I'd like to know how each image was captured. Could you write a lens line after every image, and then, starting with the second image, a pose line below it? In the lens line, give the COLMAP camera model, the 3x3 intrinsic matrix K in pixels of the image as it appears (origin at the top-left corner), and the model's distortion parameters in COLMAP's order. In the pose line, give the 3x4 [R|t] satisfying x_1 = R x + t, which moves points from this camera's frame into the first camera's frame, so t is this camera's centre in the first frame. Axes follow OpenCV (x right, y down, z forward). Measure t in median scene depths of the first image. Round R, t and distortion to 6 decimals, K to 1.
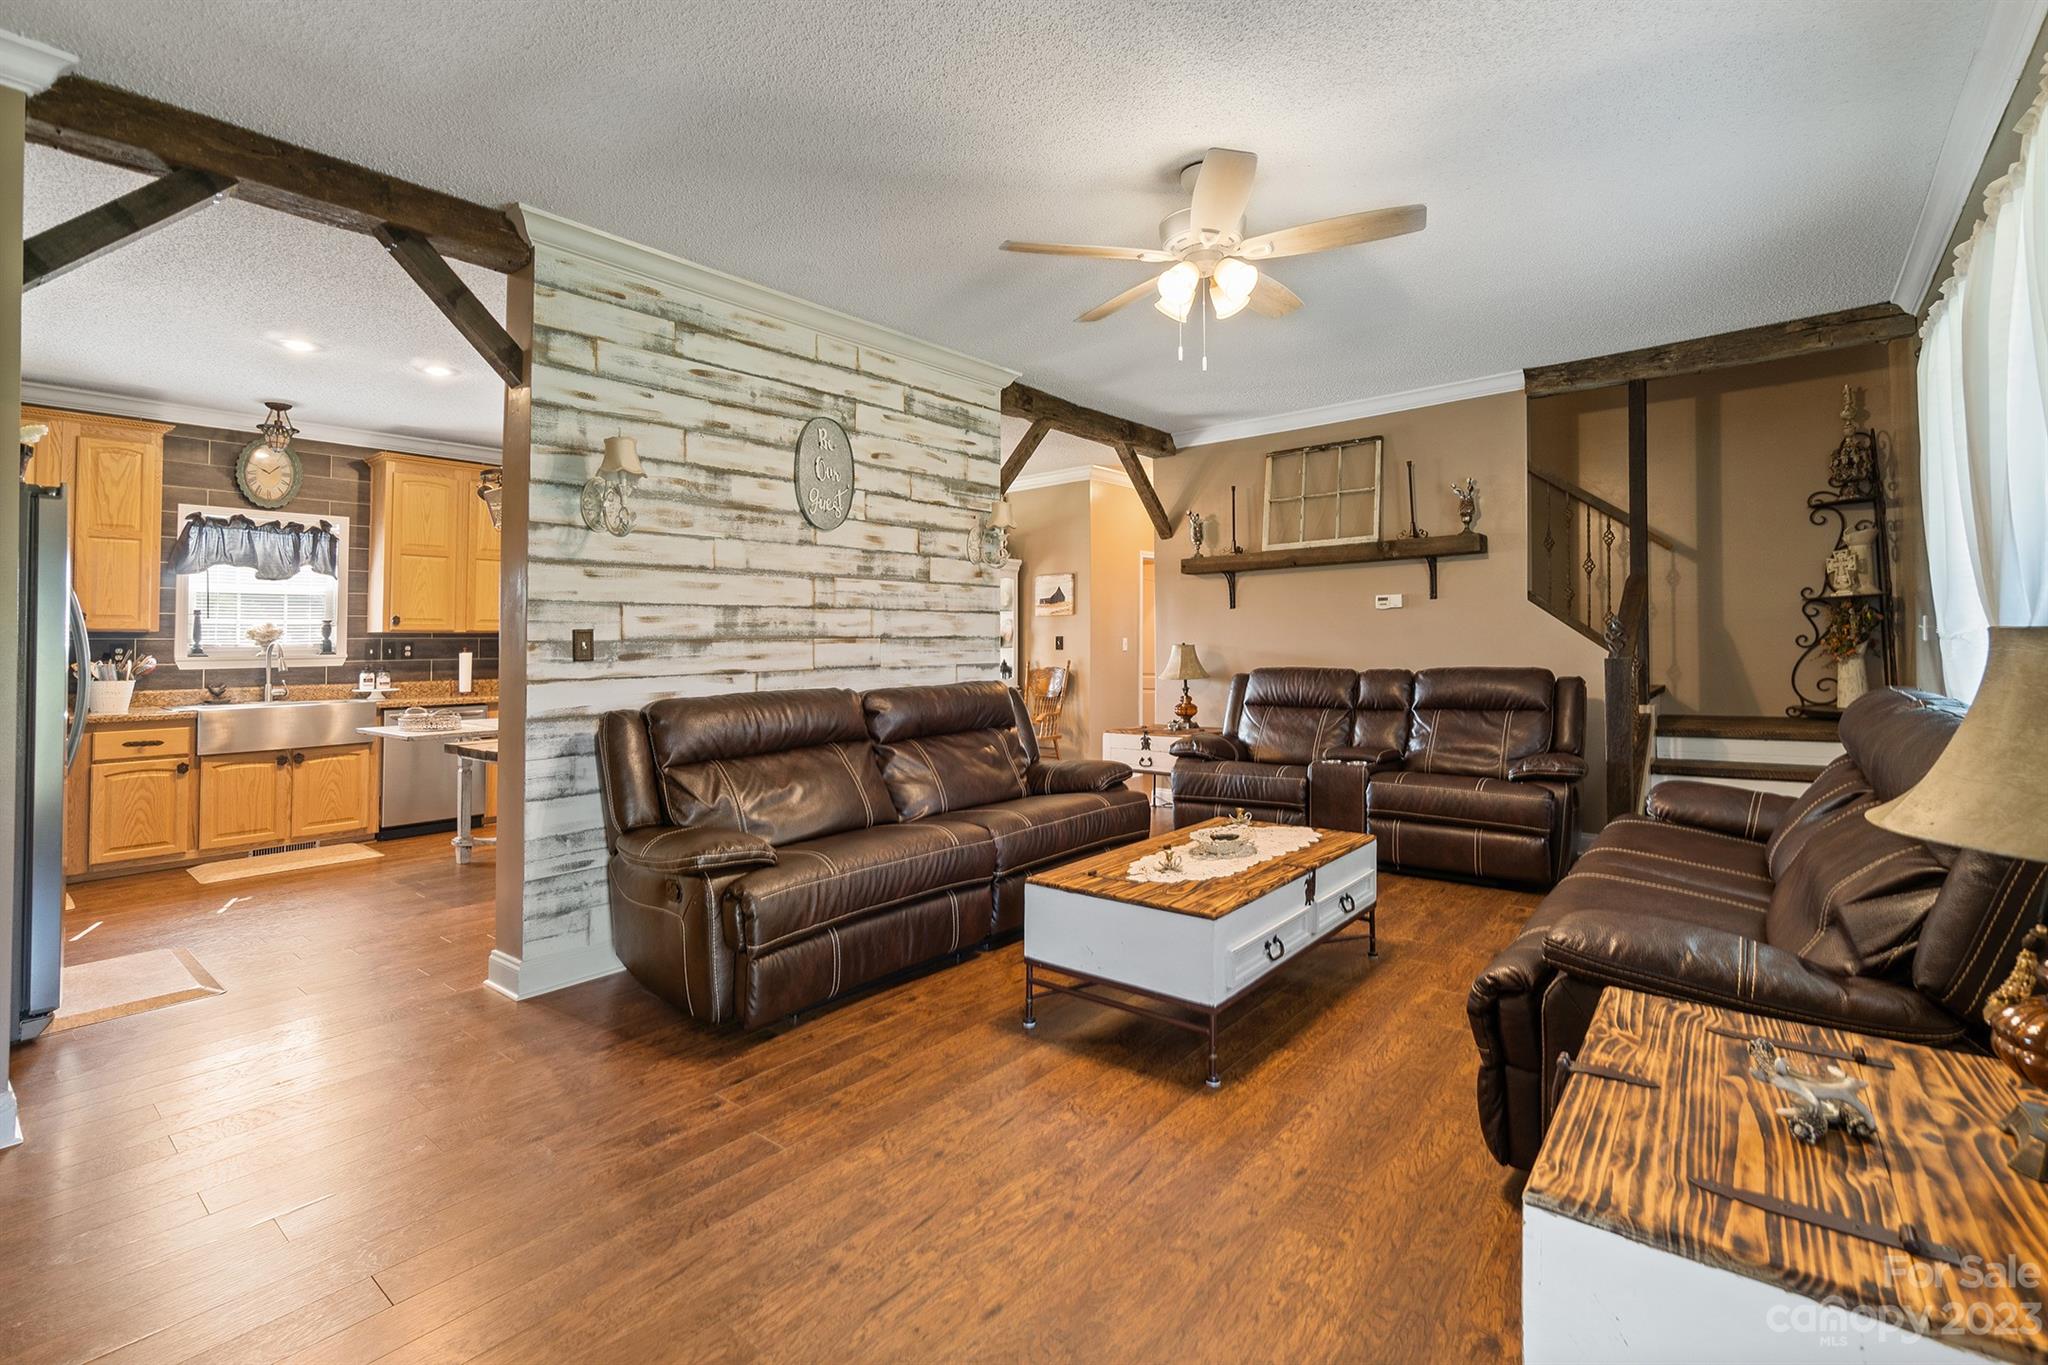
lens RADIAL K [[885.9, 0, 1040.7], [0, 885.9, 639.3], [0, 0, 1]] dist [-0.007889, 0.001233]
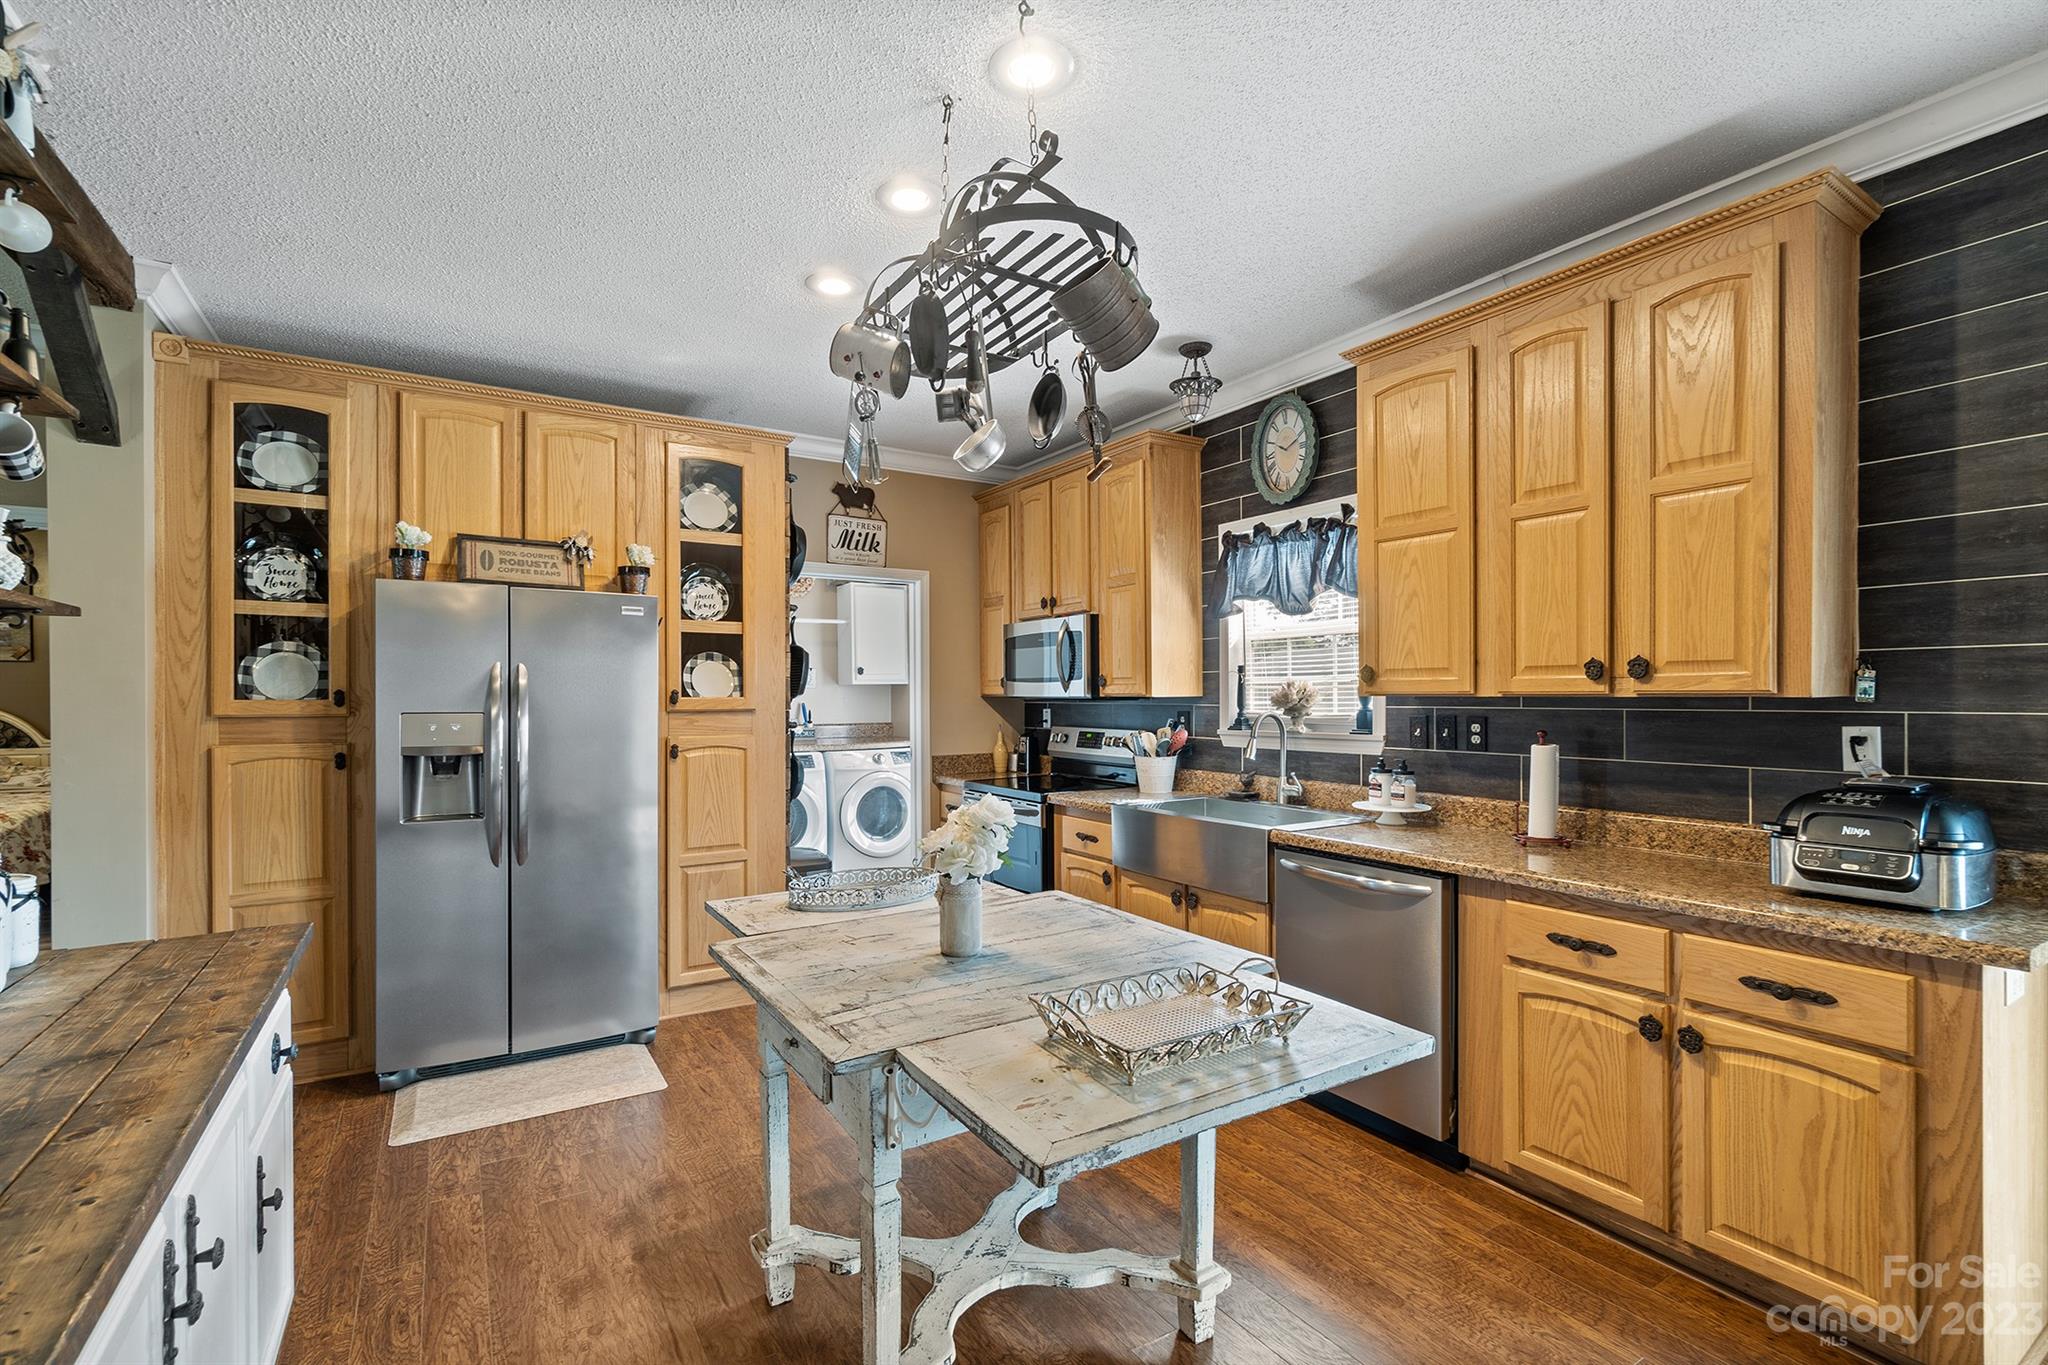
lens RADIAL K [[885.9, 0, 991.4], [0, 885.9, 700.2], [0, 0, 1]] dist [-0.007889, 0.001233]
pose [[-0.333124, 0.020884, -0.942652, -0.215164], [0.016633, 0.999729, 0.016271, -0.022158], [0.942736, -0.010259, -0.333381, 1.182713]]
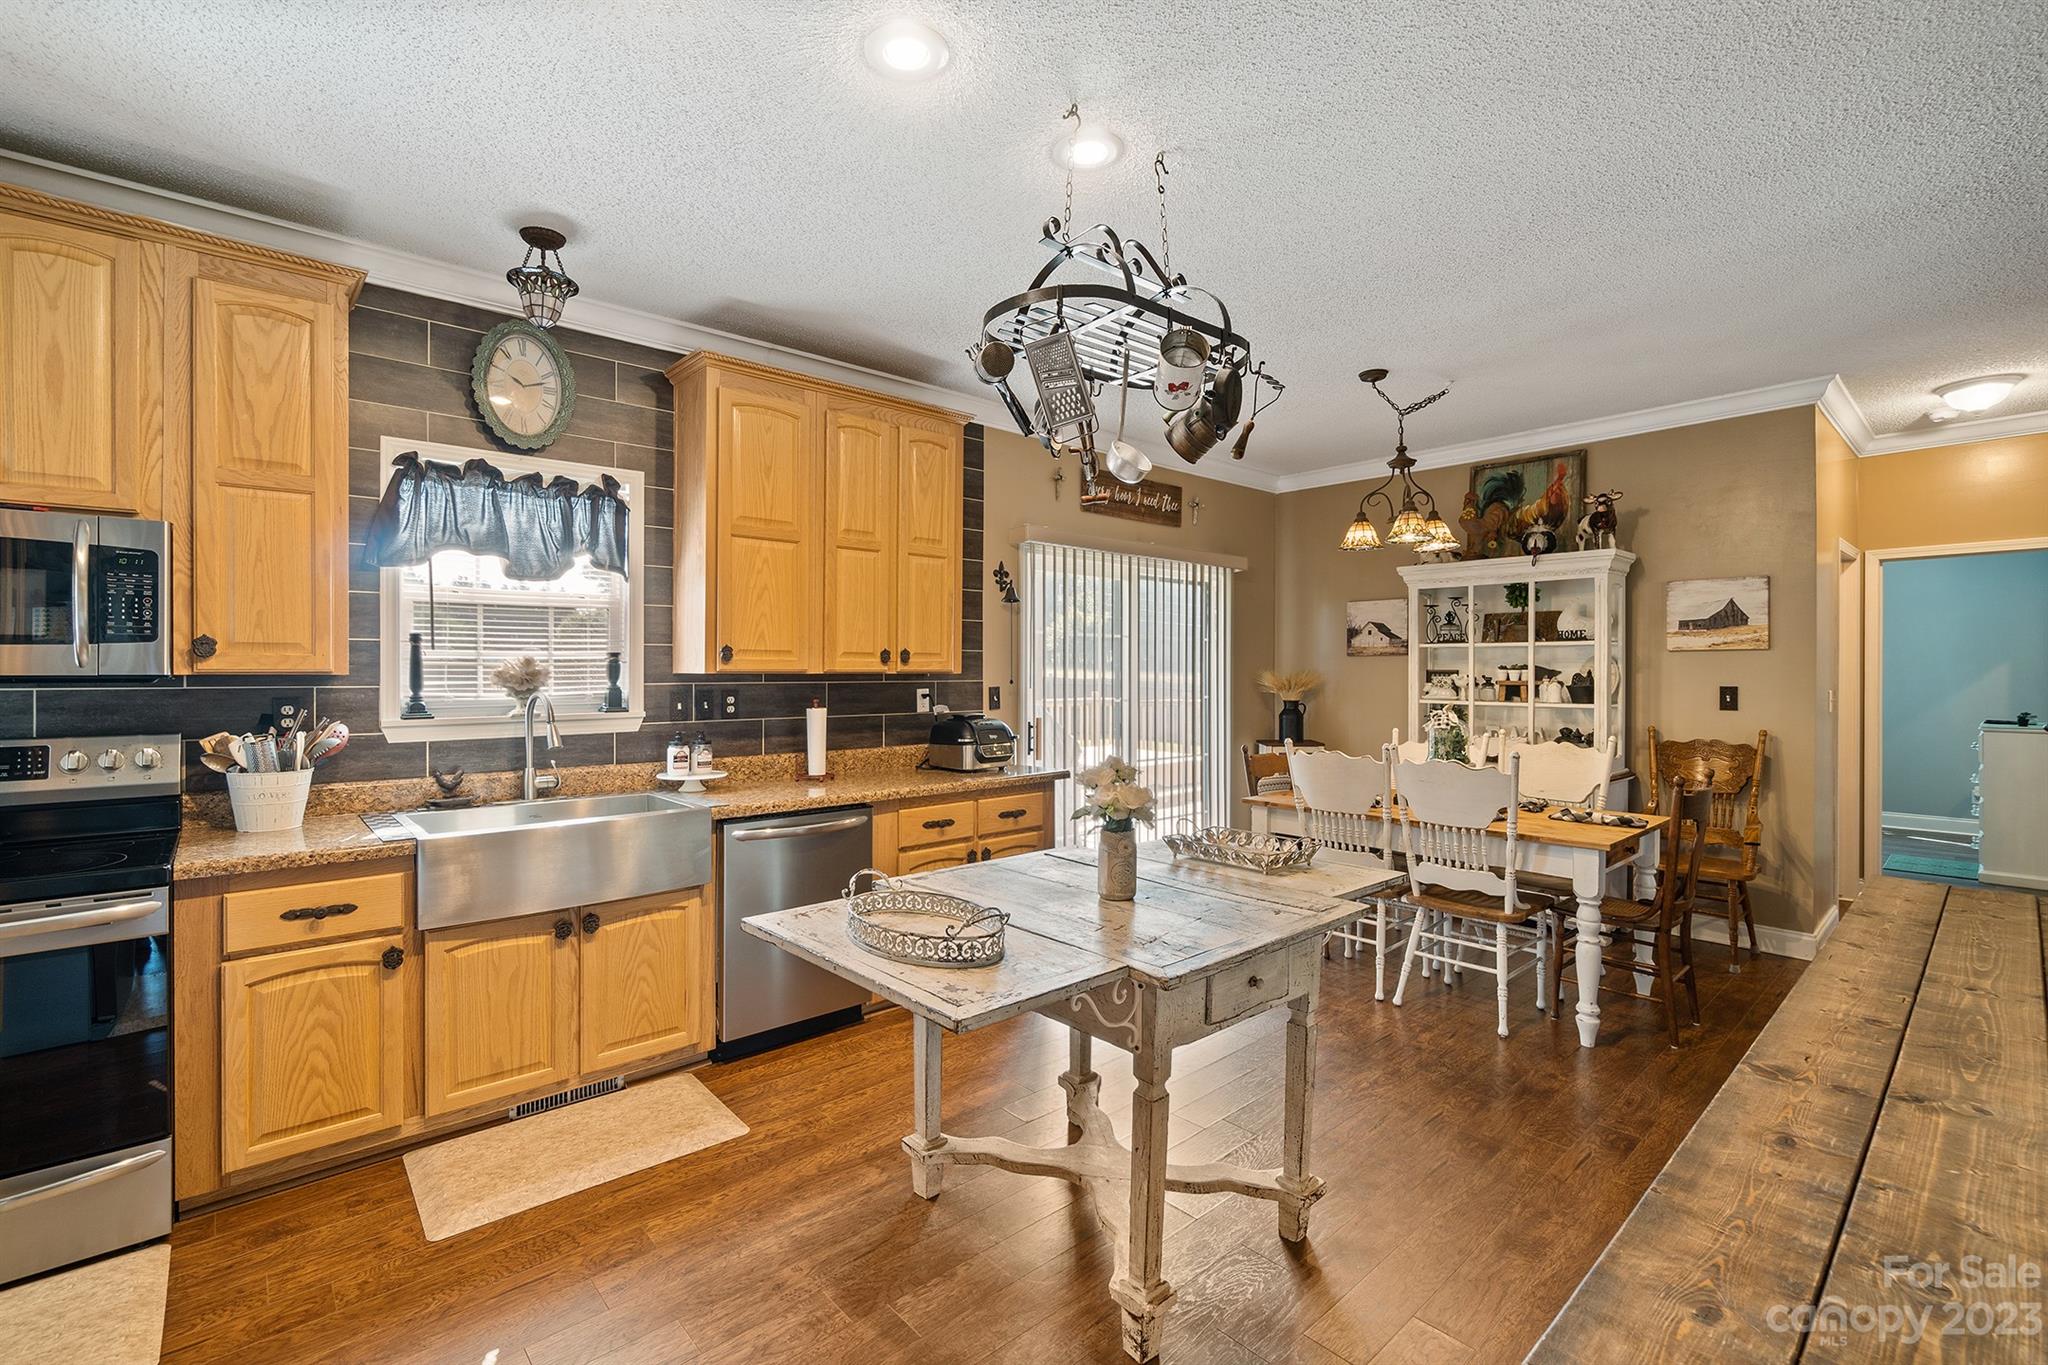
lens RADIAL K [[885.9, 0, 1005.2], [0, 885.9, 685.4], [0, 0, 1]] dist [-0.007889, 0.001233]
pose [[0.986706, 0.014779, -0.161841, -0.568689], [-0.010588, 0.999587, 0.026730, -0.021939], [0.162169, -0.024661, 0.986455, 0.581812]]
